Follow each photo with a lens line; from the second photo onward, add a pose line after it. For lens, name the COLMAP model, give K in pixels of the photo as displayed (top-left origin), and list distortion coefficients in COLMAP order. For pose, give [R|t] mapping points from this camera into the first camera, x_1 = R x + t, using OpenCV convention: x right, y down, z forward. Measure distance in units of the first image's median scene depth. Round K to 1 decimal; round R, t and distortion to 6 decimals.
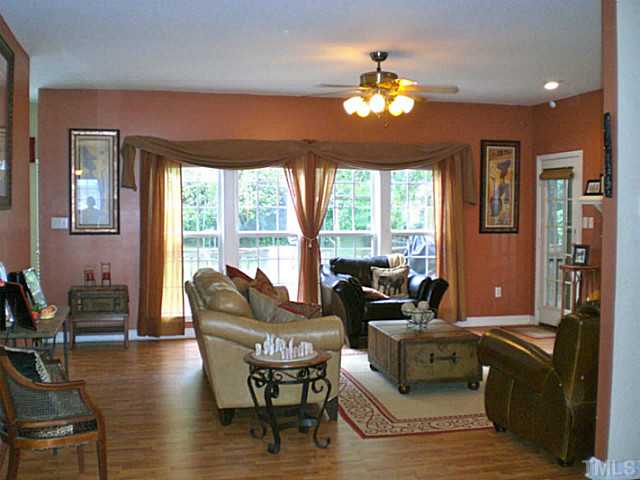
lens RADIAL K [[740.0, 0, 320.0], [0, 740.0, 240.0], [0, 0, 1]] dist [0.006711, -0.463386]
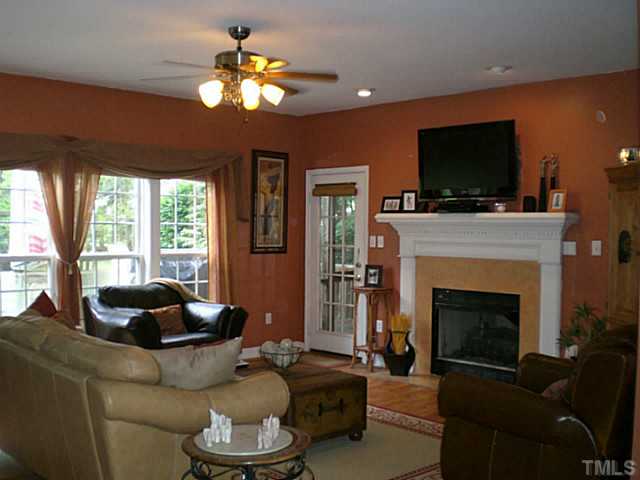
lens RADIAL K [[740.0, 0, 320.0], [0, 740.0, 240.0], [0, 0, 1]] dist [0.006711, -0.463386]
pose [[0.866882, -0.000978, 0.498512, -0.170938], [0.013029, 0.999701, -0.020696, -0.006513], [-0.498343, 0.024436, 0.866636, 0.197541]]
